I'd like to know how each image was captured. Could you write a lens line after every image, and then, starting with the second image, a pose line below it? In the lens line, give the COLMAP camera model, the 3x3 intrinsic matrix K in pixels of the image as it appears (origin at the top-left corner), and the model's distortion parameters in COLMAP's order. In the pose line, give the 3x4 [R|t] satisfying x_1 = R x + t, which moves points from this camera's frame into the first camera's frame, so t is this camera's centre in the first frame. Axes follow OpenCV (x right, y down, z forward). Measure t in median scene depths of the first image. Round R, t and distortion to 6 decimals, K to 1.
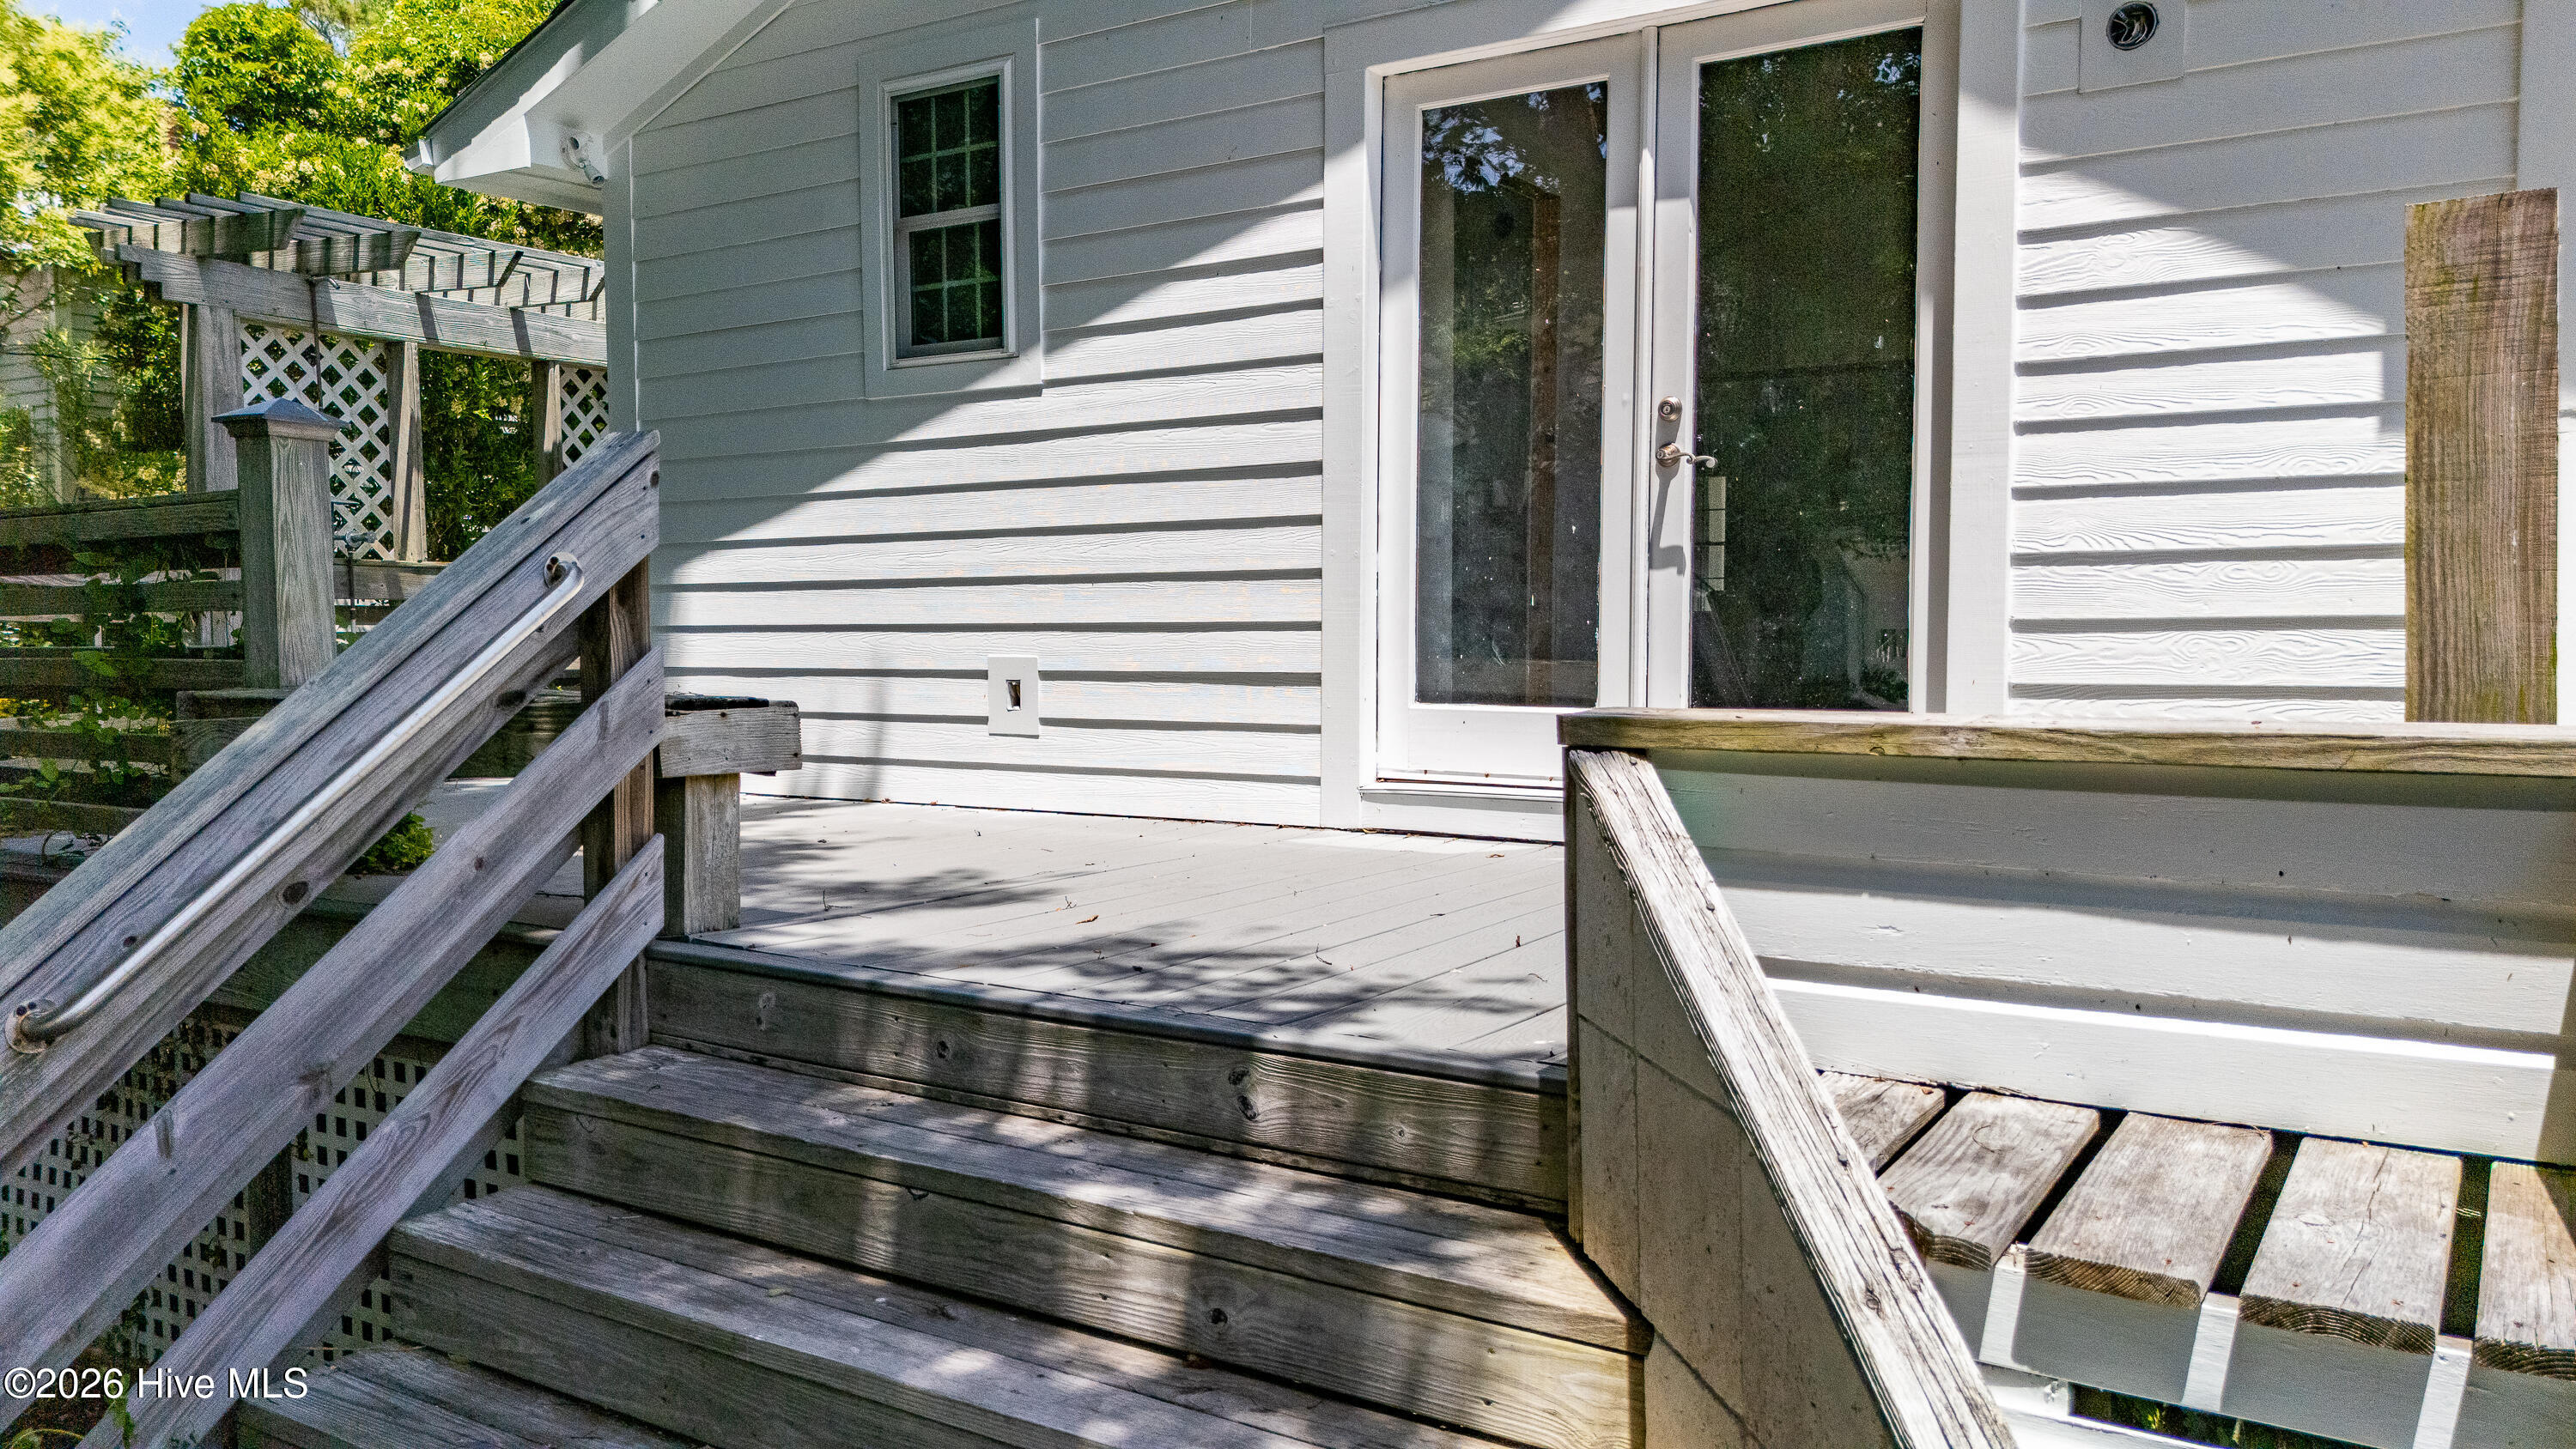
lens RADIAL K [[1891.6, 0, 1289.2], [0, 1891.6, 732.1], [0, 0, 1]] dist [0.073844, -0.065664]
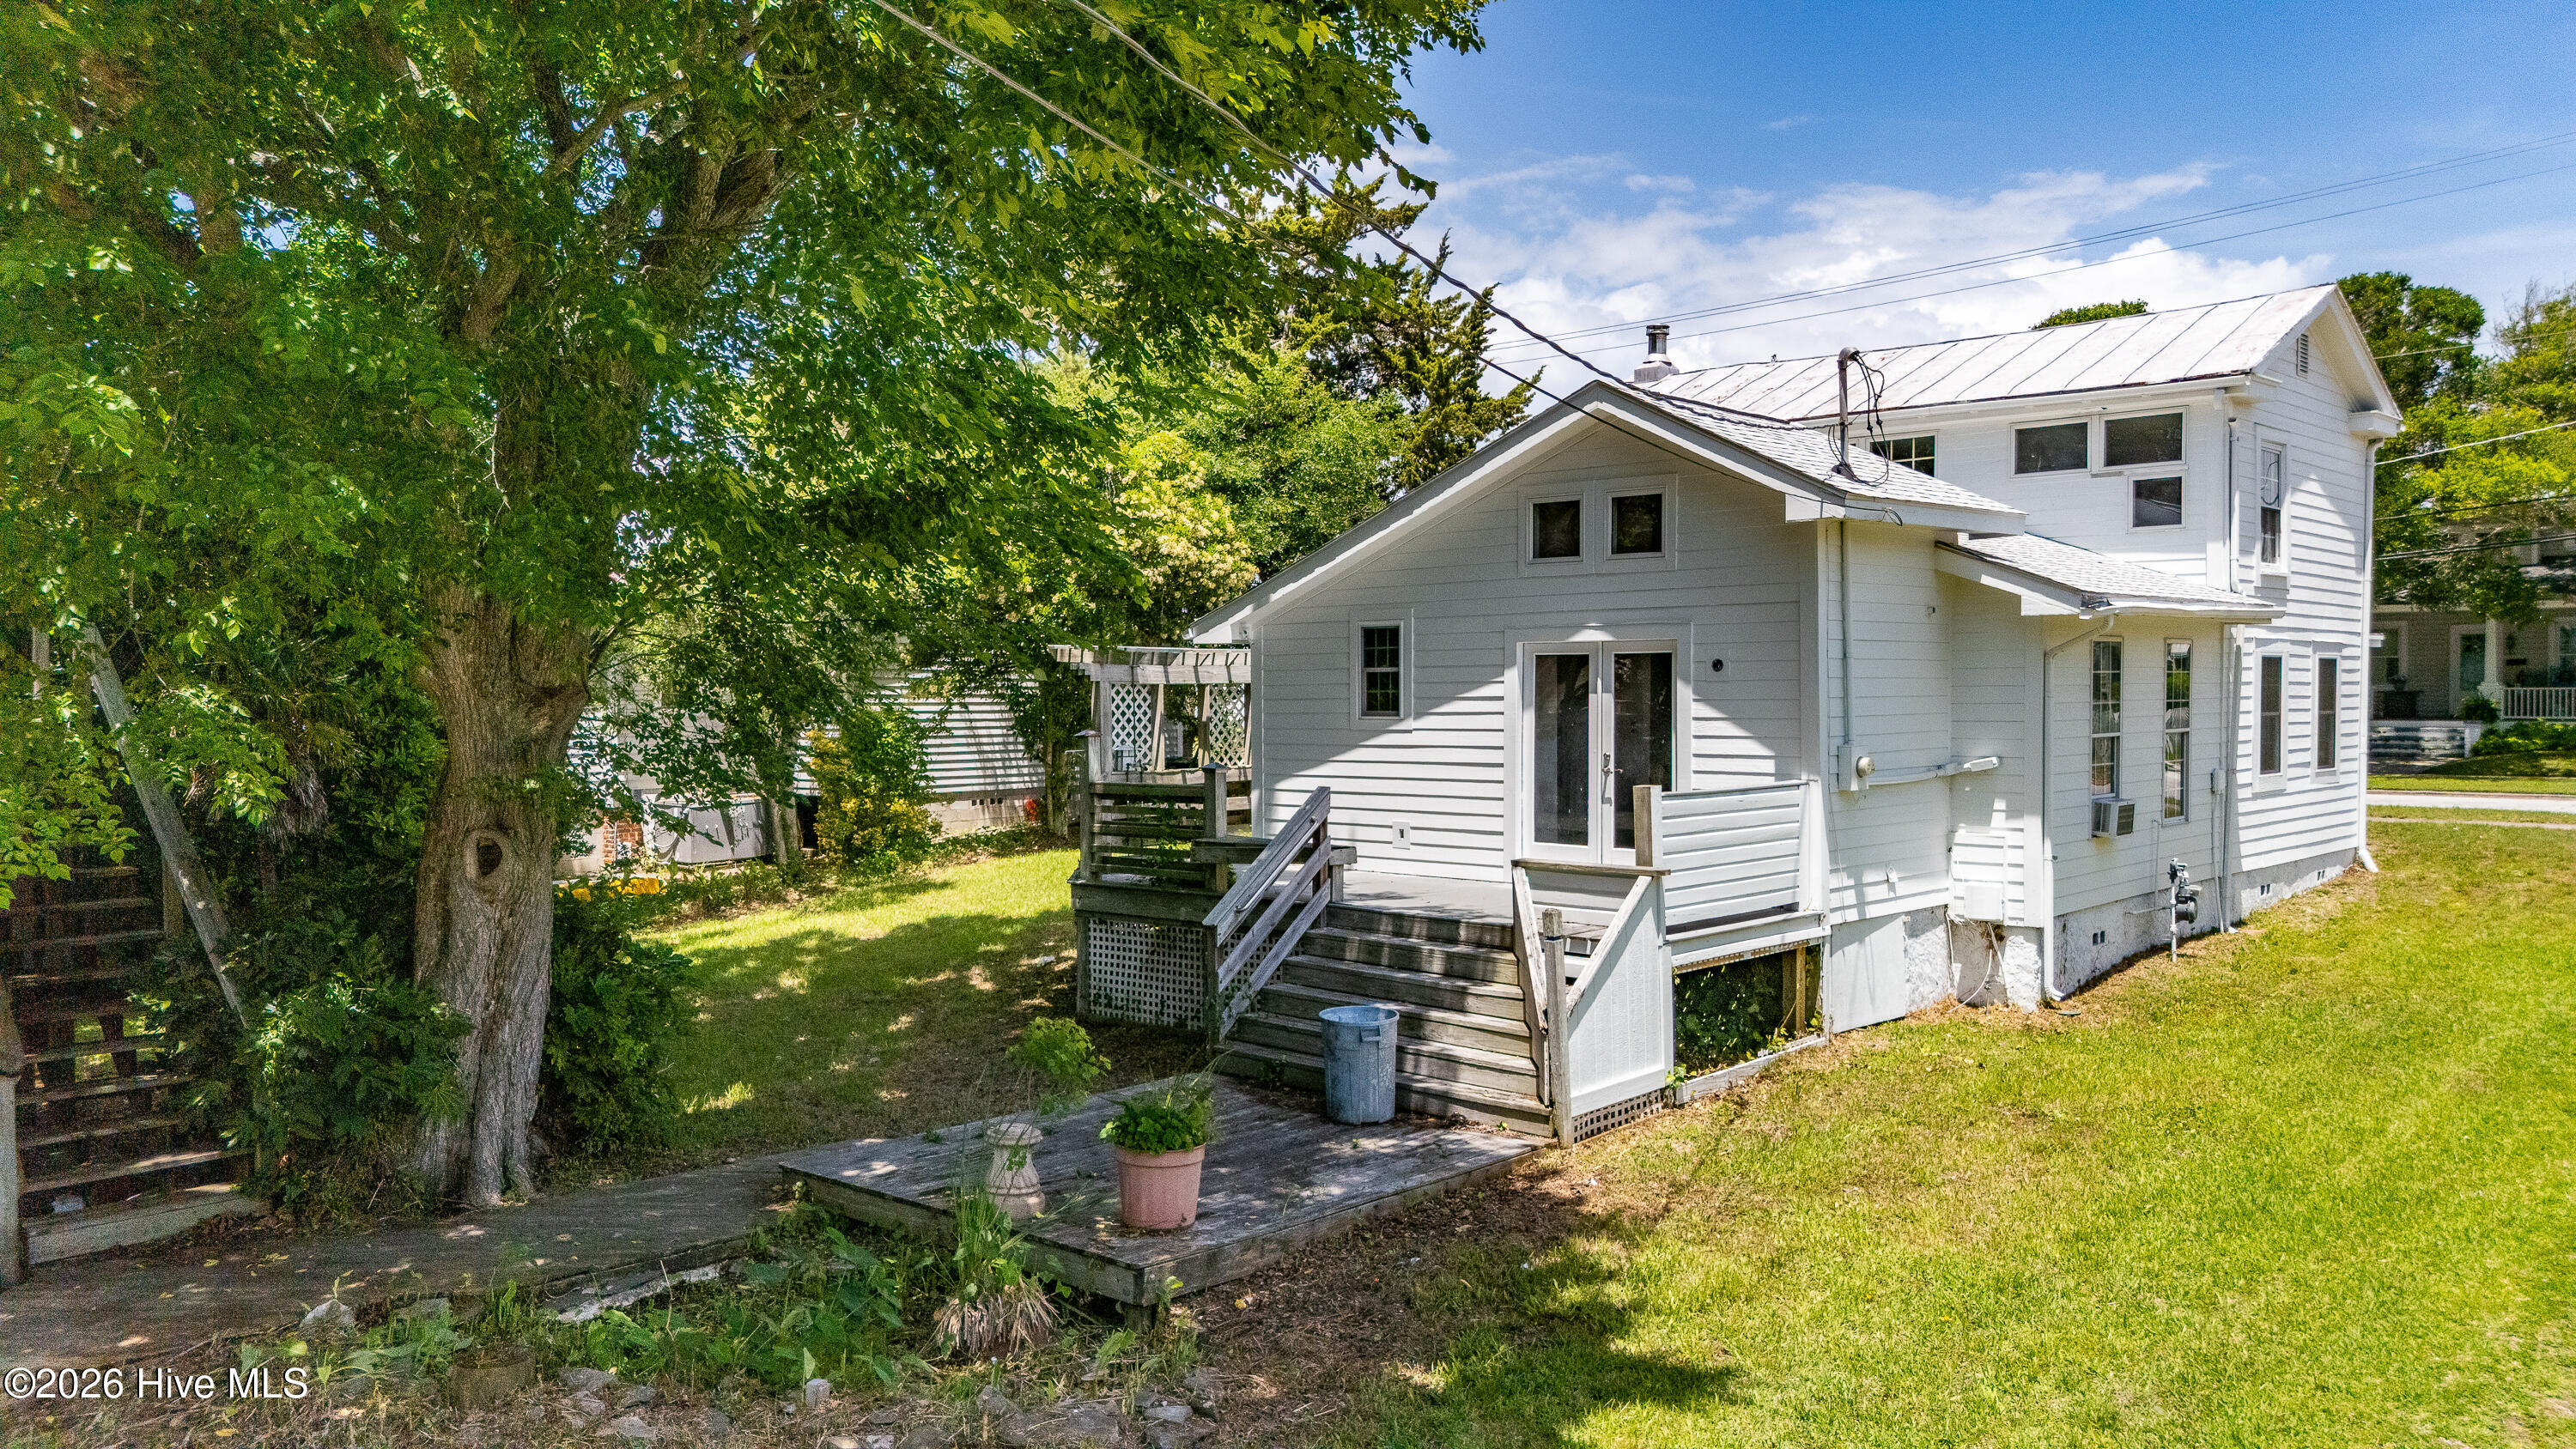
lens RADIAL K [[1891.6, 0, 1289.2], [0, 1891.6, 732.1], [0, 0, 1]] dist [0.073844, -0.065664]
pose [[0.984356, 0.005357, -0.176109, 0.220663], [-0.011803, 0.999297, -0.035573, -0.082681], [0.175794, 0.037095, 0.983728, -2.140678]]
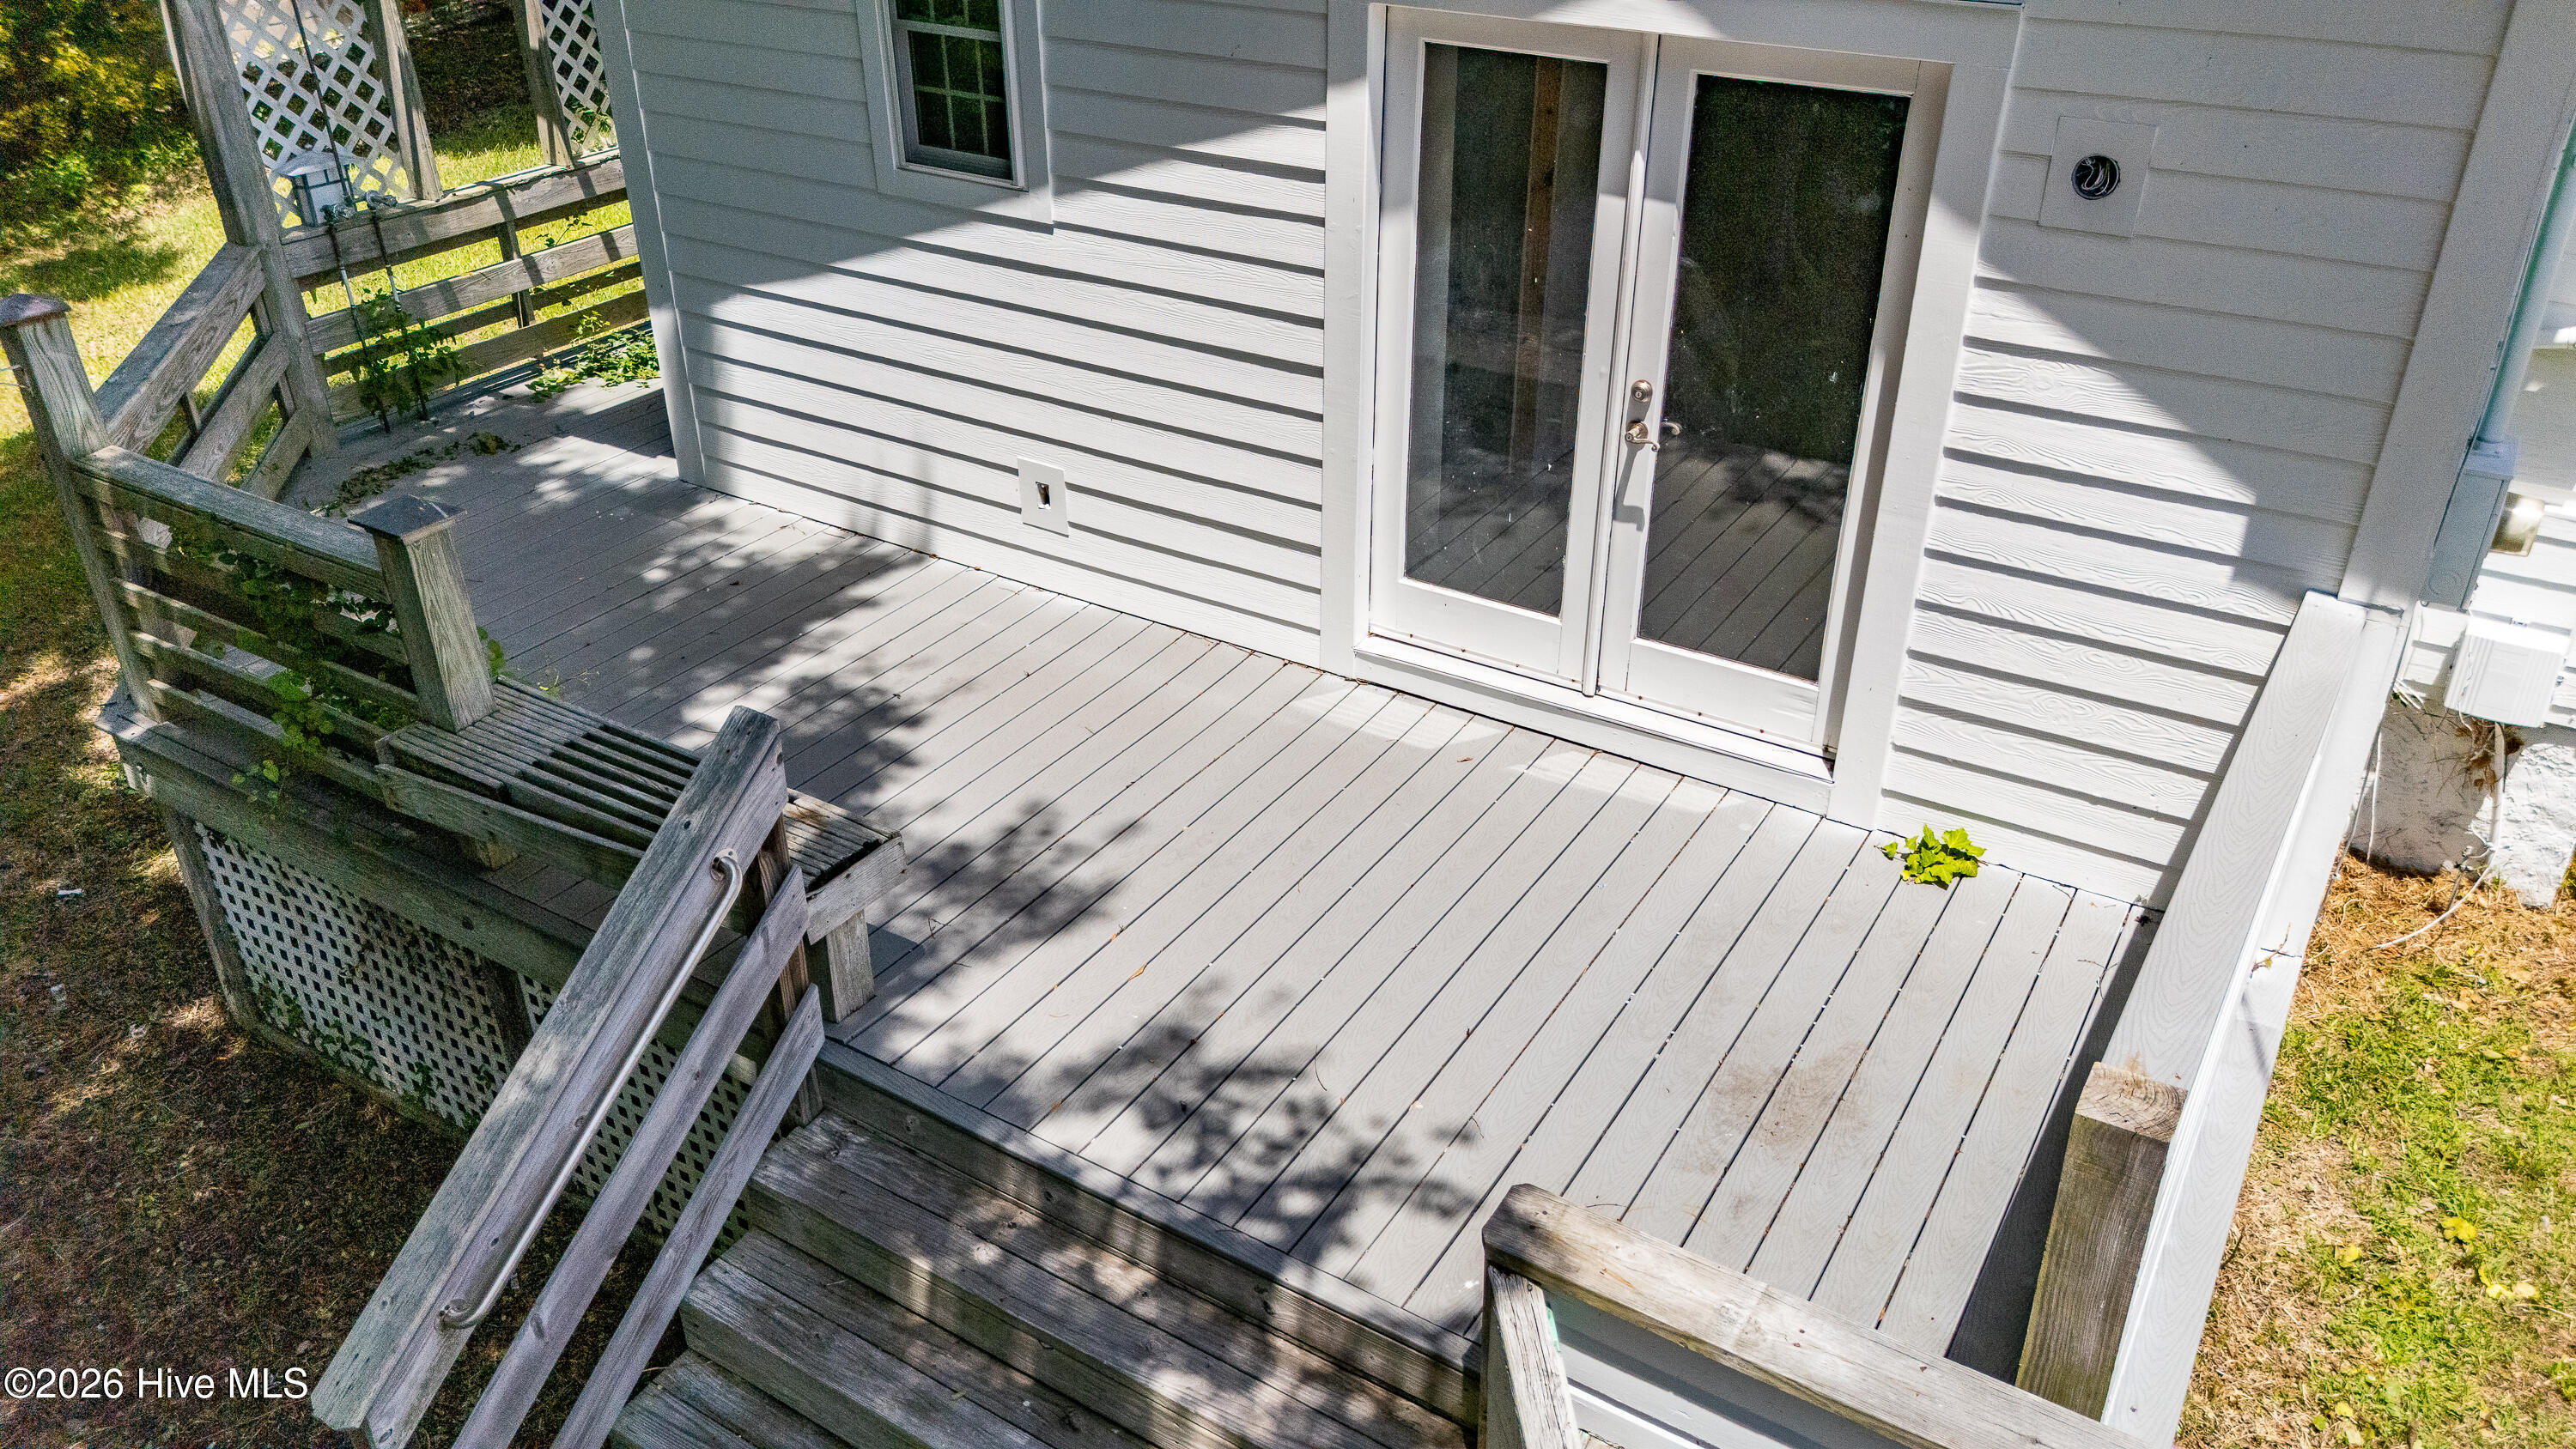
lens RADIAL K [[1891.6, 0, 1289.2], [0, 1891.6, 732.1], [0, 0, 1]] dist [0.073844, -0.065664]
pose [[0.999995, -0.003101, -0.000012, -0.002590], [0.002766, 0.890354, 0.455260, -0.461624], [-0.001401, -0.455258, 0.890358, -0.055833]]
